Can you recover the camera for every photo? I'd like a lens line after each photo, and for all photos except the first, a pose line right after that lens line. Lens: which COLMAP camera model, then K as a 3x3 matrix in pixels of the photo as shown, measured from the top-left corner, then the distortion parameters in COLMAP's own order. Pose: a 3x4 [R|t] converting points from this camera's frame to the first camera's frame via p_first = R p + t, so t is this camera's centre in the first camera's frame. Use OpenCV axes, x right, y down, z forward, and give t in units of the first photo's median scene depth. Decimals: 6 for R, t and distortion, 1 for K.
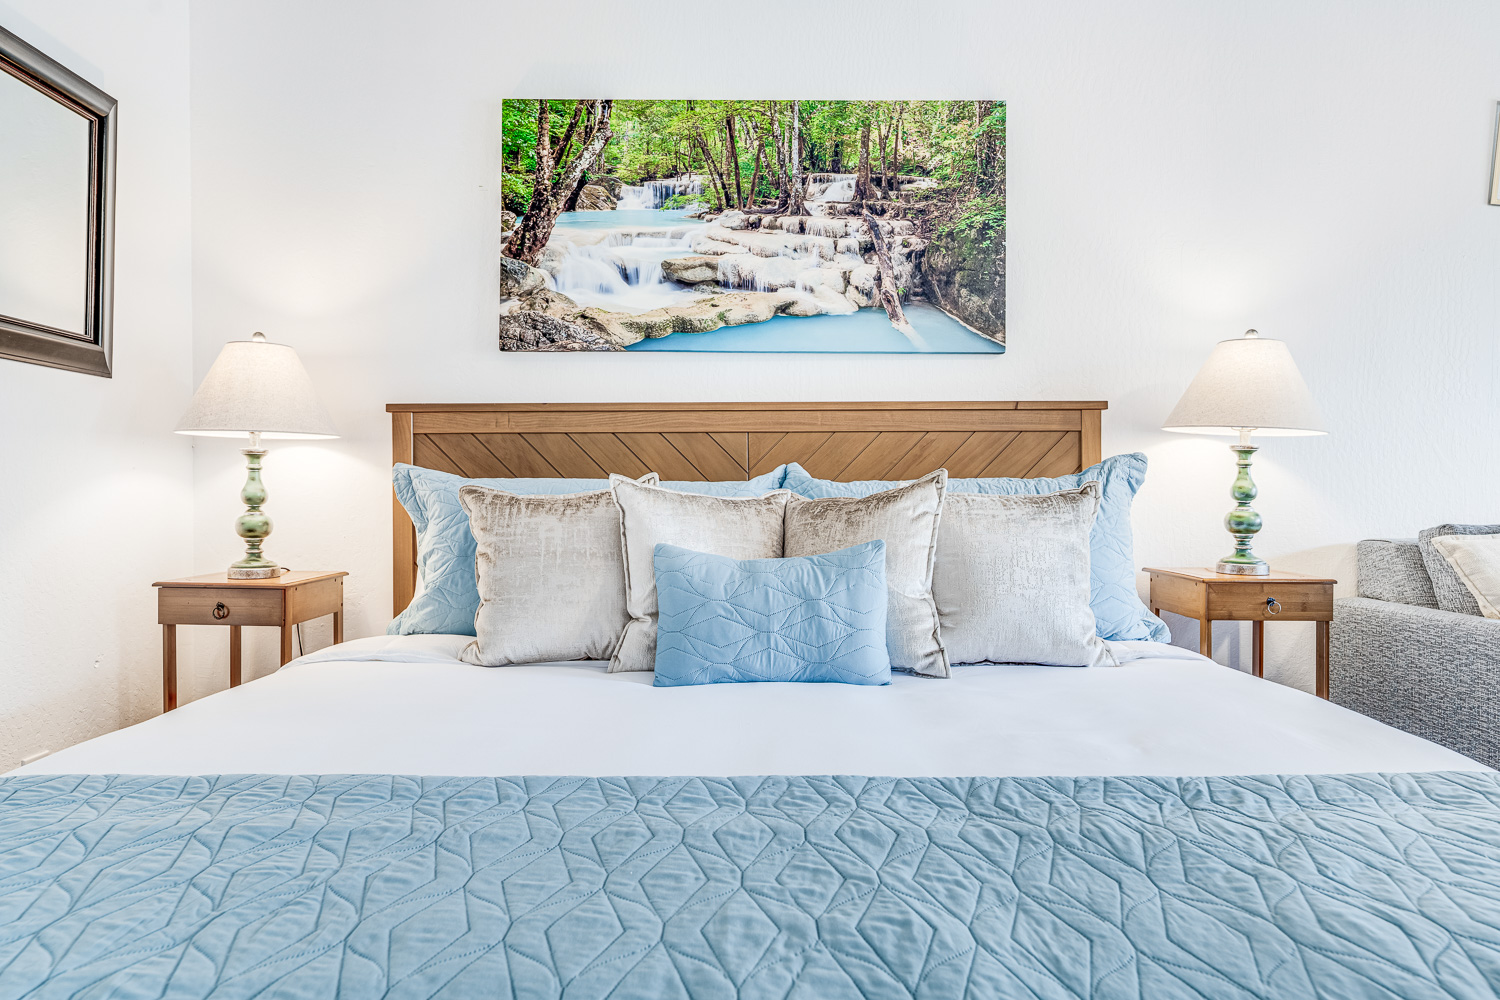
lens RADIAL K [[869.1, 0, 750.0], [0, 869.1, 500.0], [0, 0, 1]] dist [0.000515, 0.000230]
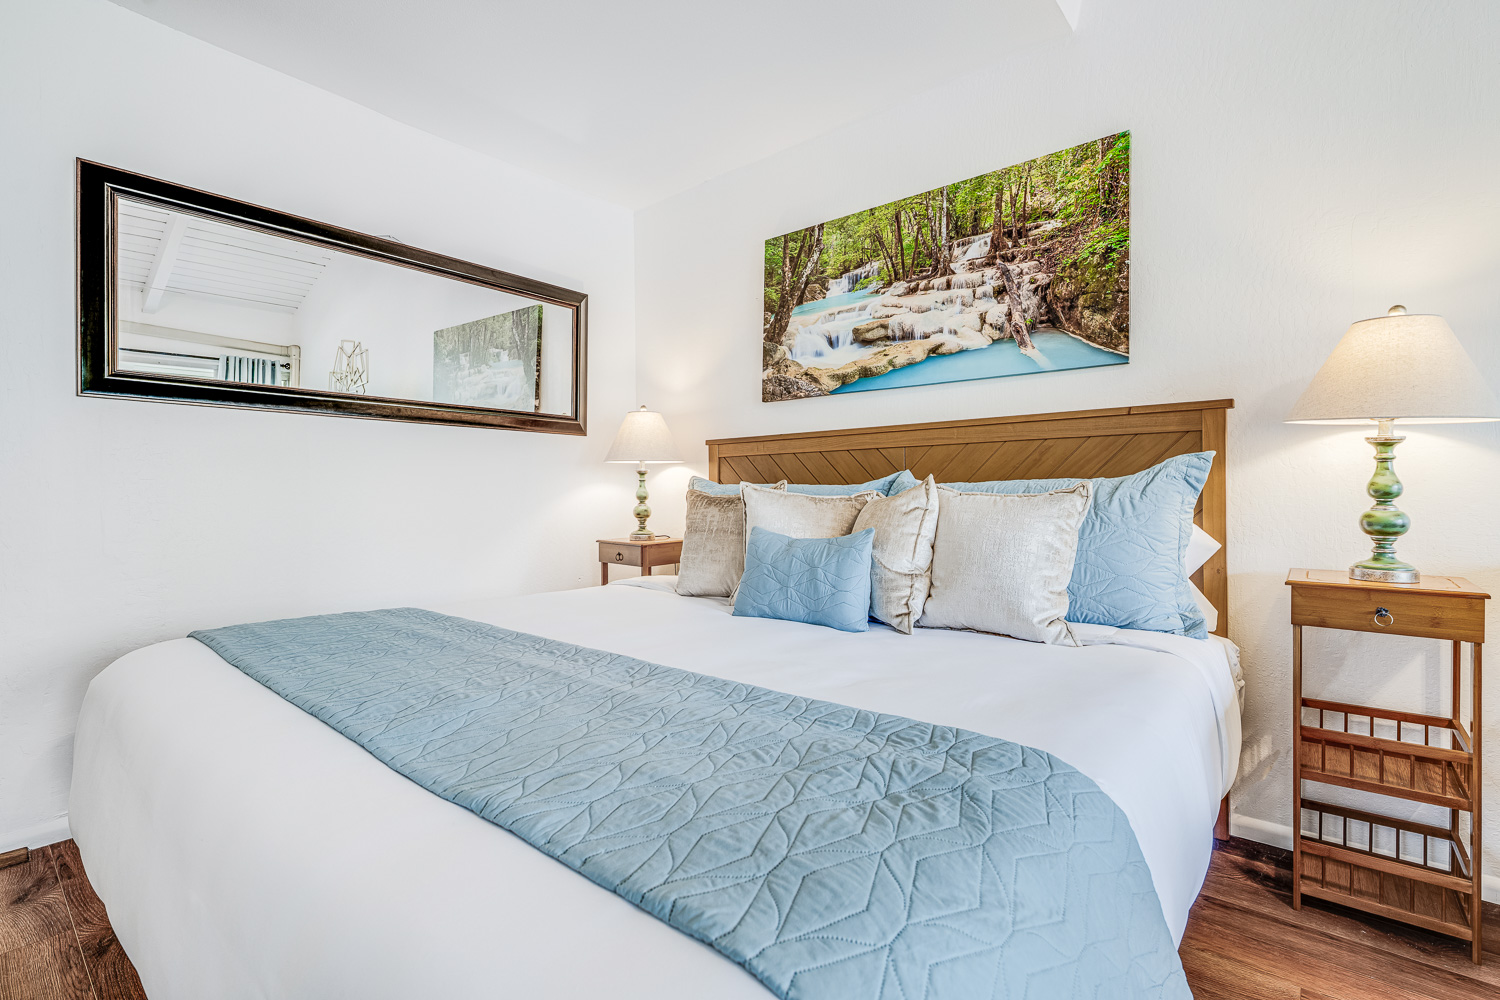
lens RADIAL K [[678.8, 0, 750.0], [0, 678.8, 500.0], [0, 0, 1]] dist [-0.000807, 0.000024]
pose [[0.769921, 0.002582, -0.638134, 0.473372], [0.000385, 0.999990, 0.004511, -0.001305], [0.638139, -0.003719, 0.769912, 0.043957]]
